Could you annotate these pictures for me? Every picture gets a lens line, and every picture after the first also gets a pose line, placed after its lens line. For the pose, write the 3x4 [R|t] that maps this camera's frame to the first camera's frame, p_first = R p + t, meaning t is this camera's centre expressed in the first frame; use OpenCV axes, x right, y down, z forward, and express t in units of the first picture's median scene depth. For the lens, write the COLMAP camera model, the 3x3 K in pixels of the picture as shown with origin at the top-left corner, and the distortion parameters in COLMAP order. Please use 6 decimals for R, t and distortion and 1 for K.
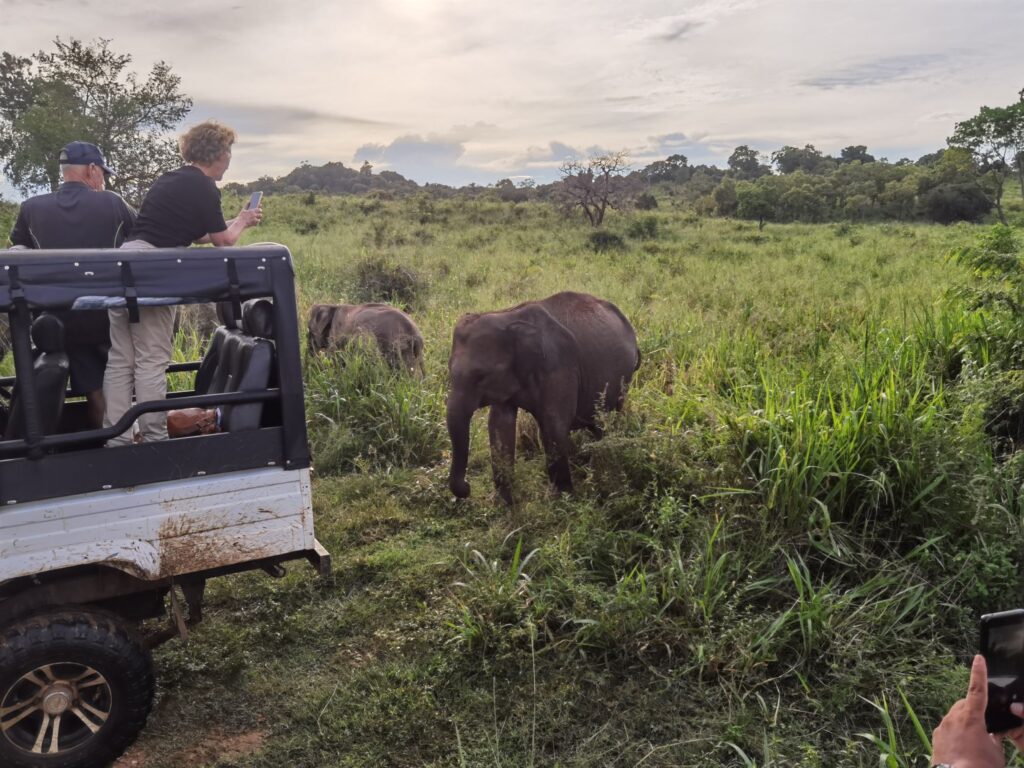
lens RADIAL K [[810.8, 0, 512.0], [0, 810.8, 384.0], [0, 0, 1]] dist [-0.006988, 0.009842]
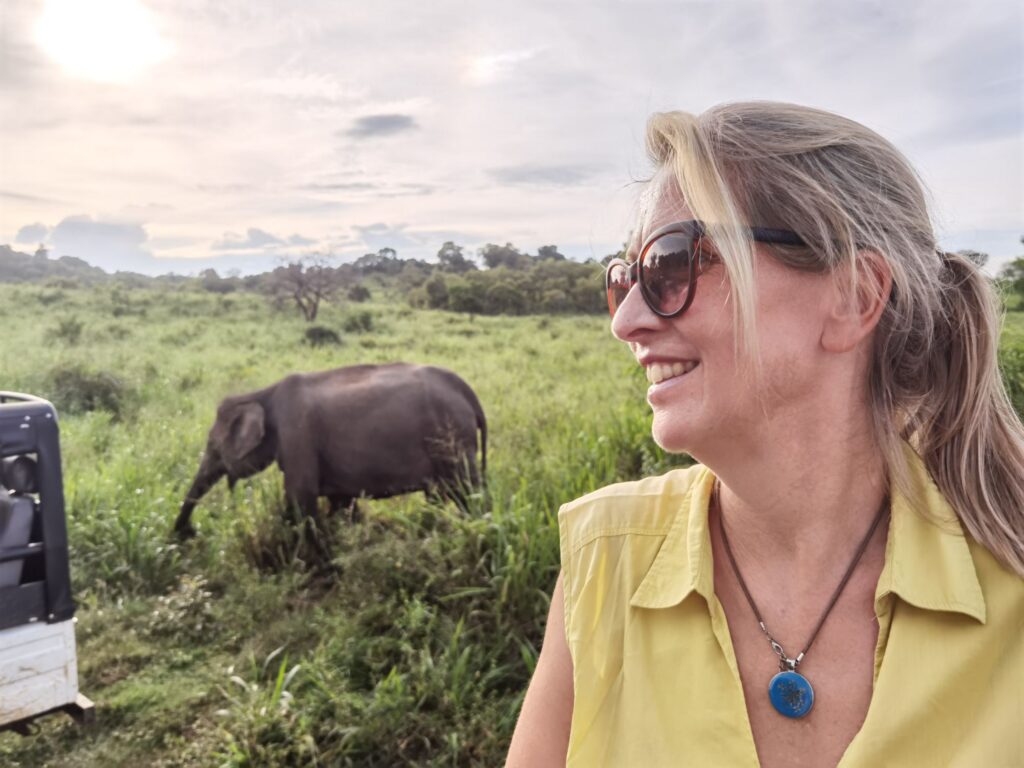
lens RADIAL K [[849.2, 0, 512.0], [0, 849.2, 384.0], [0, 0, 1]] dist [-0.001491, 0.000150]
pose [[0.940718, -0.030619, 0.337806, -0.048978], [0.062922, 0.994384, -0.085090, -0.037047], [-0.333303, 0.101301, 0.937362, -0.121601]]
